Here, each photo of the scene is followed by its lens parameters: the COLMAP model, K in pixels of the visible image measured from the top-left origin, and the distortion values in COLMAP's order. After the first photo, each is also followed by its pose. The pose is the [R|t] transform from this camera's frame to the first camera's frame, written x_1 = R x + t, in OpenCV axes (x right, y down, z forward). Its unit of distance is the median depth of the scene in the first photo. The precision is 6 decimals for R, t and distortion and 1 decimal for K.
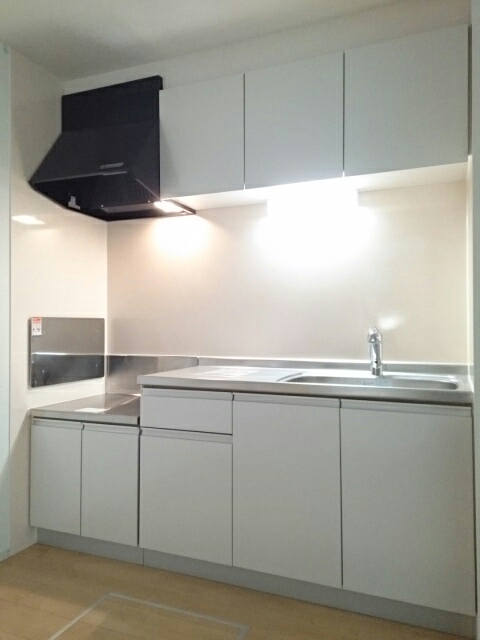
lens RADIAL K [[506.1, 0, 239.6], [0, 506.1, 316.3], [0, 0, 1]] dist [0.054287, -0.023896]
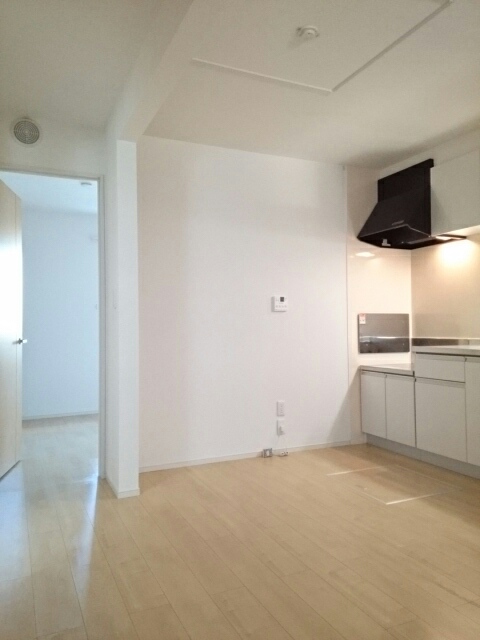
lens RADIAL K [[506.1, 0, 240.0], [0, 506.1, 320.0], [0, 0, 1]] dist [0.054287, -0.023896]
pose [[0.735095, -0.016939, -0.677752, 0.471335], [0.019773, 0.999798, -0.003542, 0.022065], [0.677676, -0.010797, 0.735282, -0.562694]]
